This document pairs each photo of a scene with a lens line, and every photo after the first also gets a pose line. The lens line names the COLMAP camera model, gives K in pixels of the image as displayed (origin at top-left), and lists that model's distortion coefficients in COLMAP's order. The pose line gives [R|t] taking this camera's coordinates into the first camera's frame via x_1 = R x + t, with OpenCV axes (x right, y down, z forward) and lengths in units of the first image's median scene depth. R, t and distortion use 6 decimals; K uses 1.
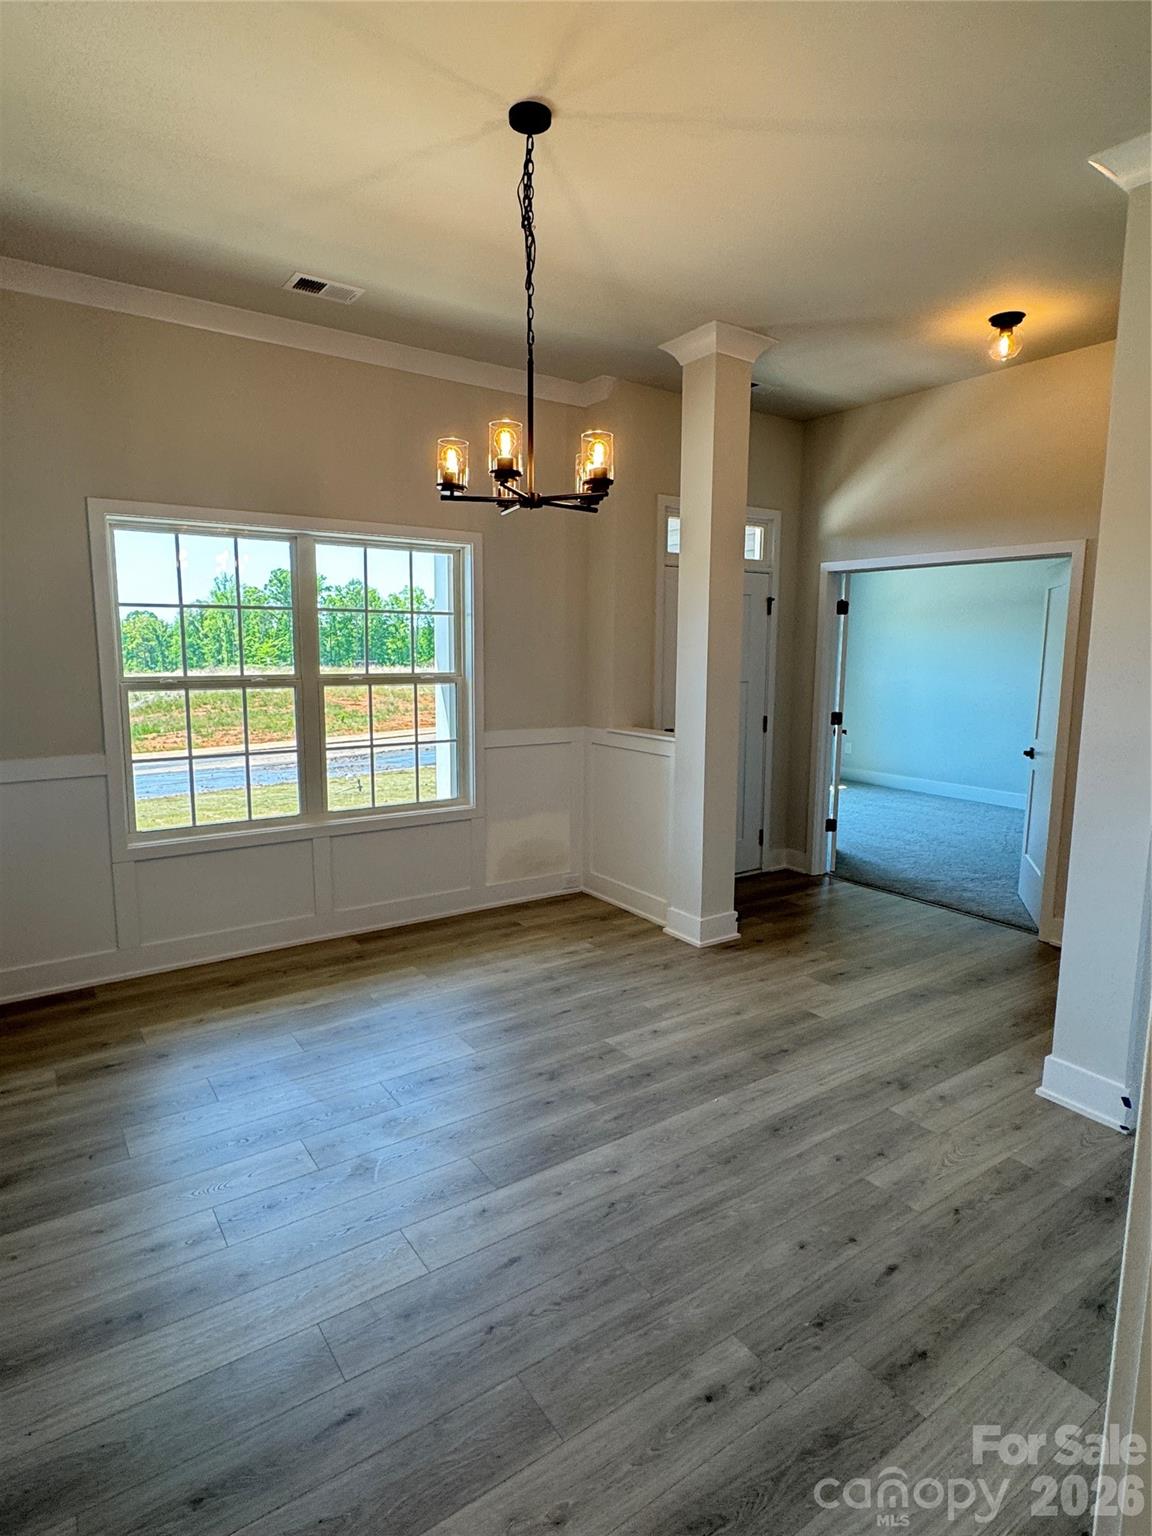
lens RADIAL K [[840.4, 0, 569.3], [0, 840.4, 764.5], [0, 0, 1]] dist [-0.007961, 0.001005]
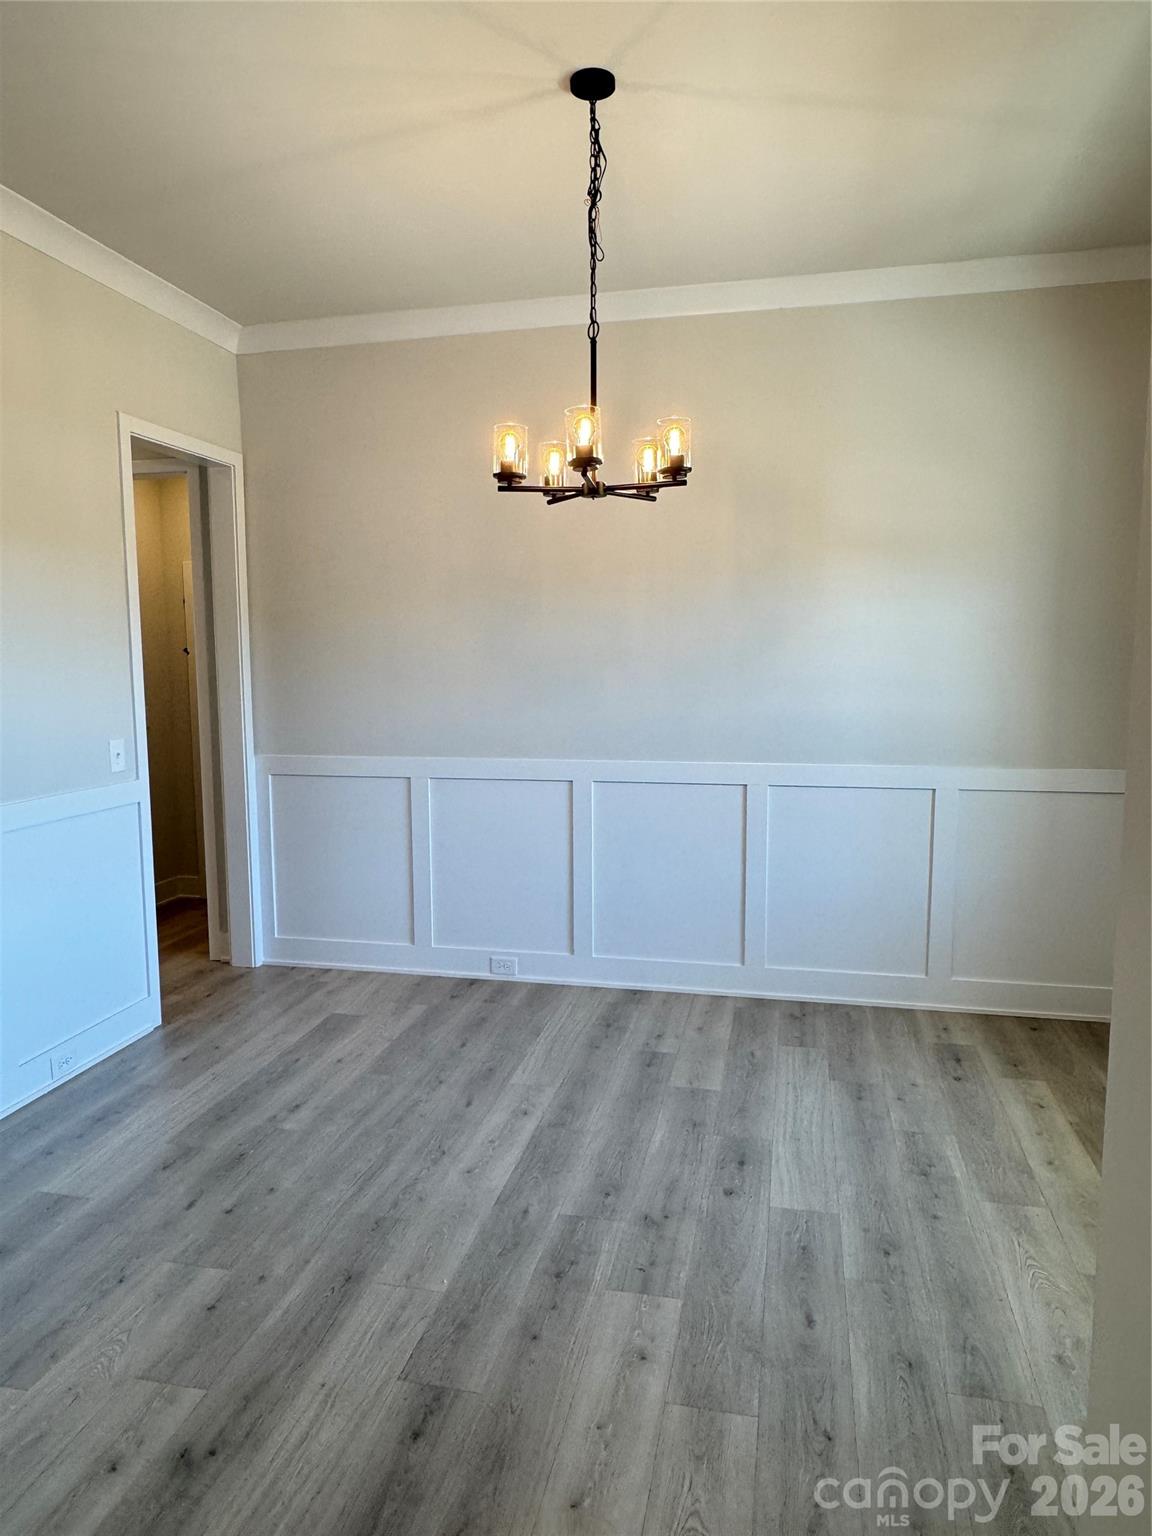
lens RADIAL K [[1017.2, 0, 574.0], [0, 1017.2, 768.7], [0, 0, 1]] dist [0.000901, -0.000597]
pose [[-0.731048, 0.076524, -0.678022, 0.660379], [-0.095891, 0.972307, 0.213128, -0.222102], [0.675555, 0.220823, -0.703465, 1.618209]]
